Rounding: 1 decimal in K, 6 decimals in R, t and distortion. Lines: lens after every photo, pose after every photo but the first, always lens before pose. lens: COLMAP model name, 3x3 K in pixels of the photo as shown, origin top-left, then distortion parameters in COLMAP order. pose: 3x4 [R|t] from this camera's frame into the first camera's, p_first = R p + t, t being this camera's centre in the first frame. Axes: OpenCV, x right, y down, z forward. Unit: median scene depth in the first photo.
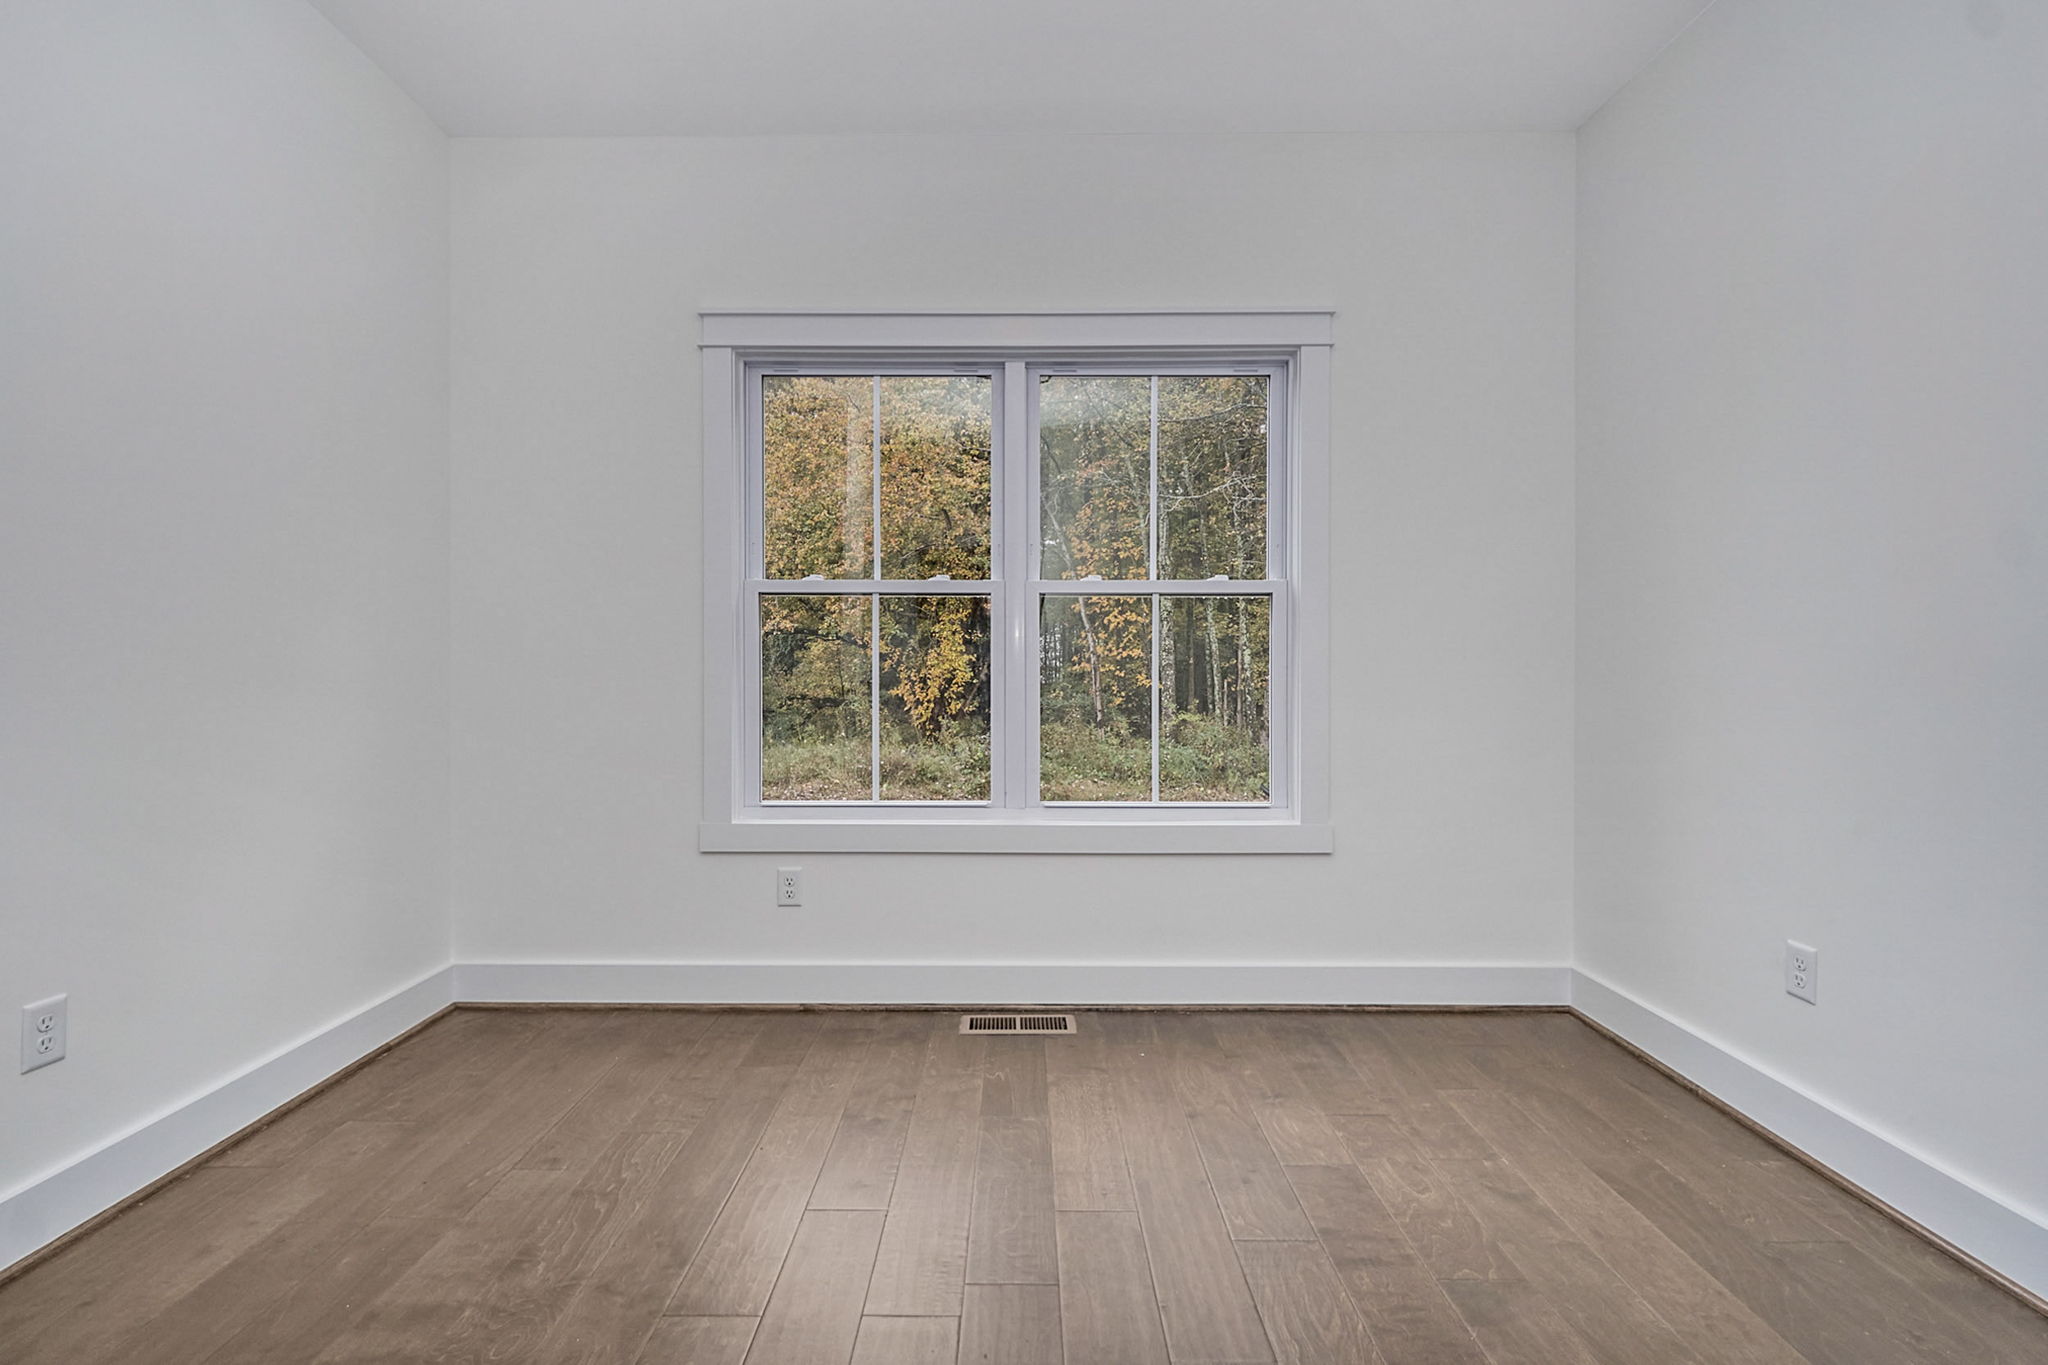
lens RADIAL K [[957.3, 0, 1019.9], [0, 957.3, 691.8], [0, 0, 1]] dist [0.020031, -0.001710]
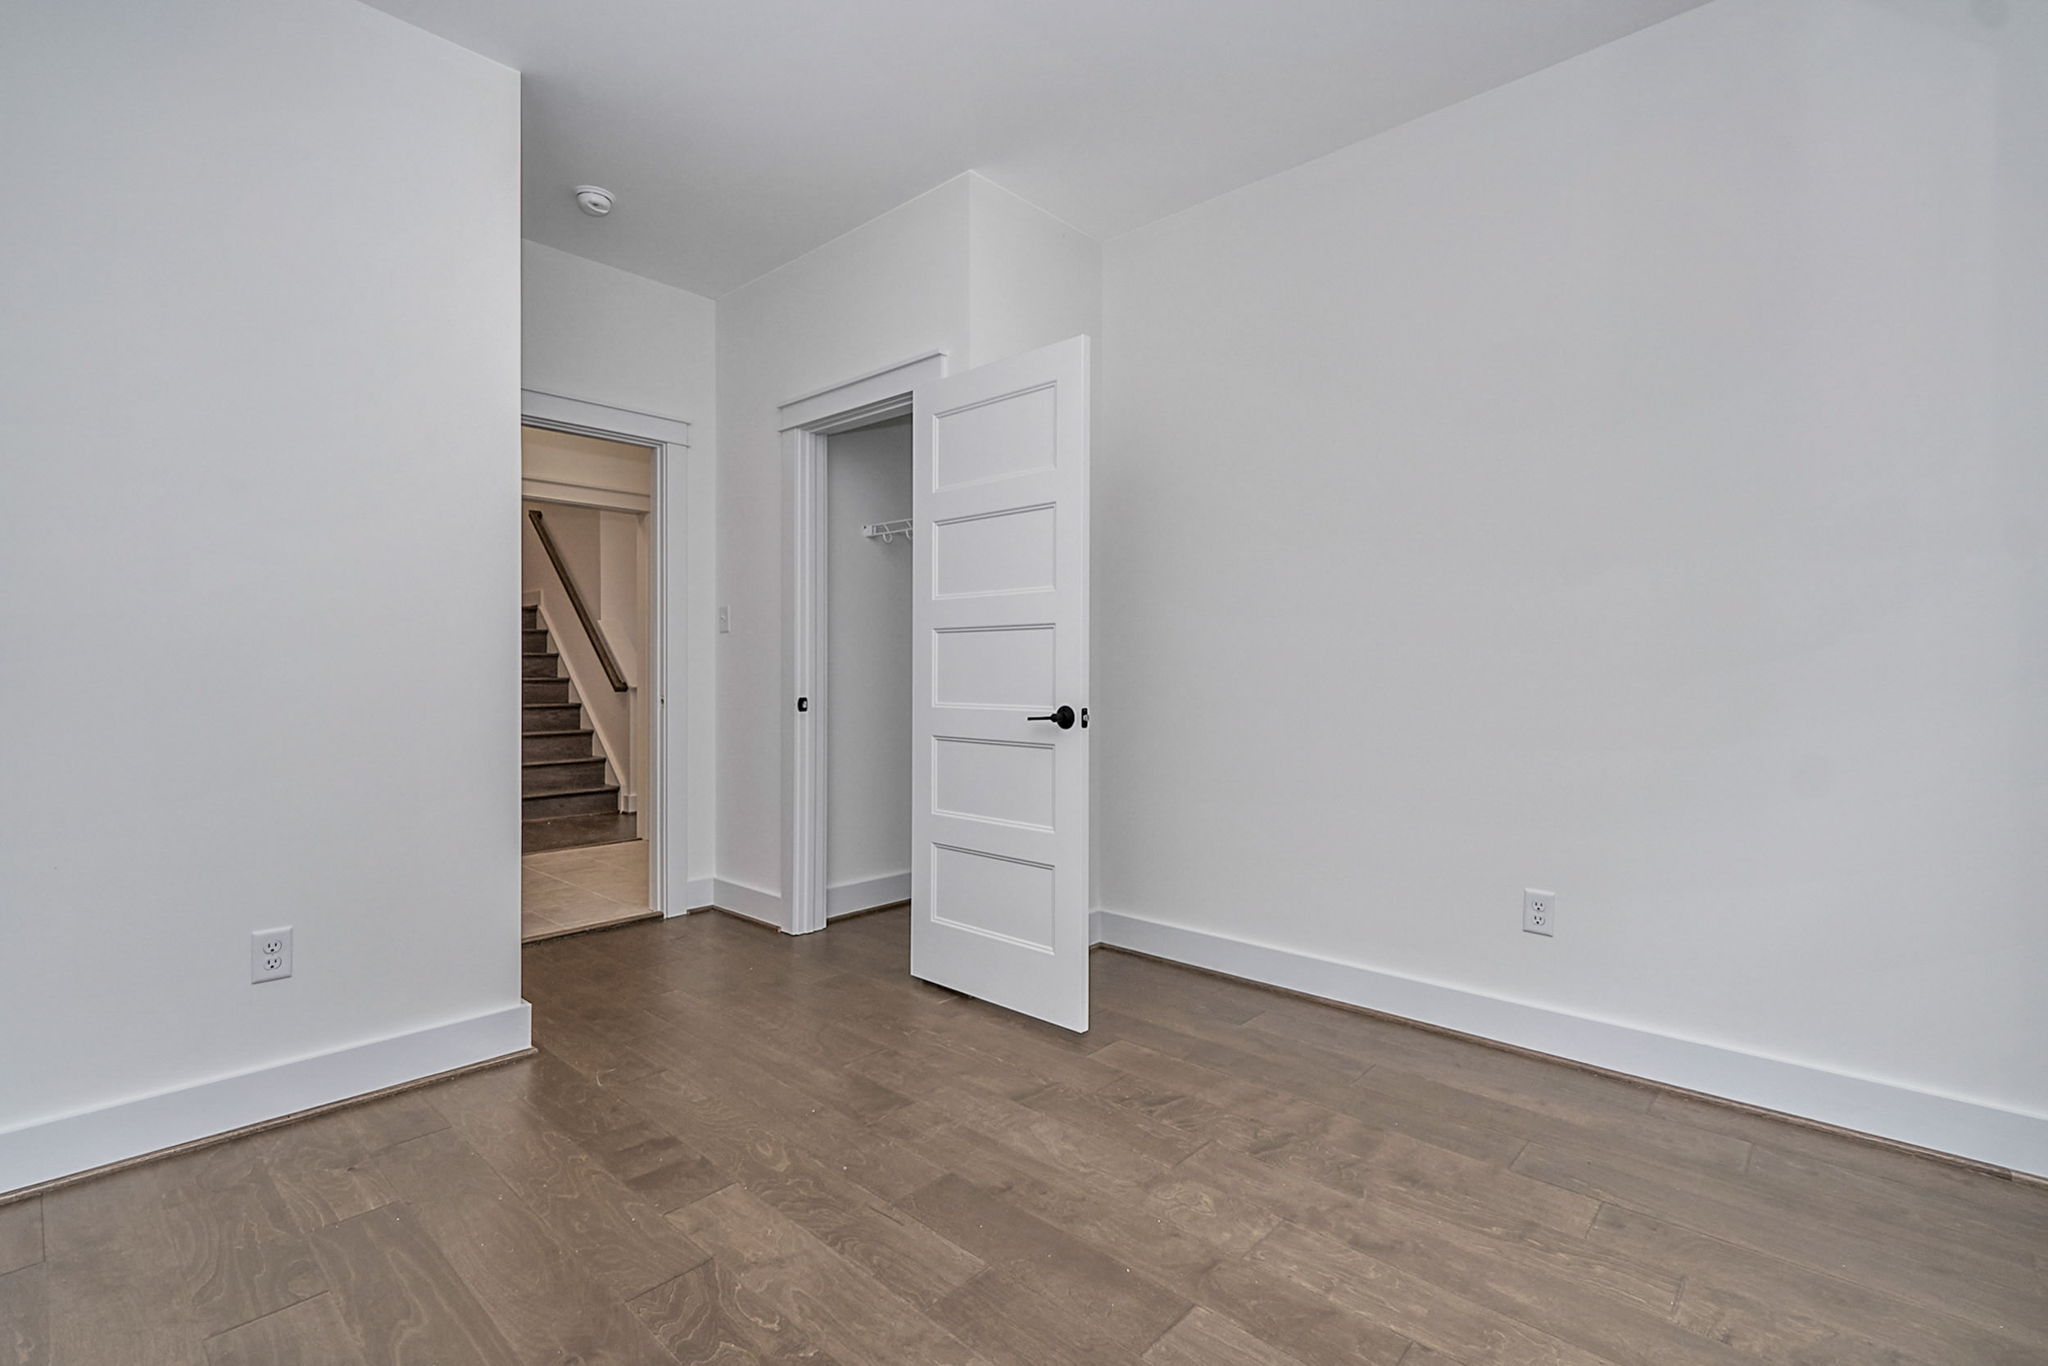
lens RADIAL K [[957.3, 0, 1016.1], [0, 957.3, 677.0], [0, 0, 1]] dist [0.020031, -0.001710]
pose [[-0.684765, -0.000308, -0.728763, 0.641424], [-0.020940, 0.999595, 0.019253, -0.030894], [0.728463, 0.028445, -0.684495, 1.388823]]
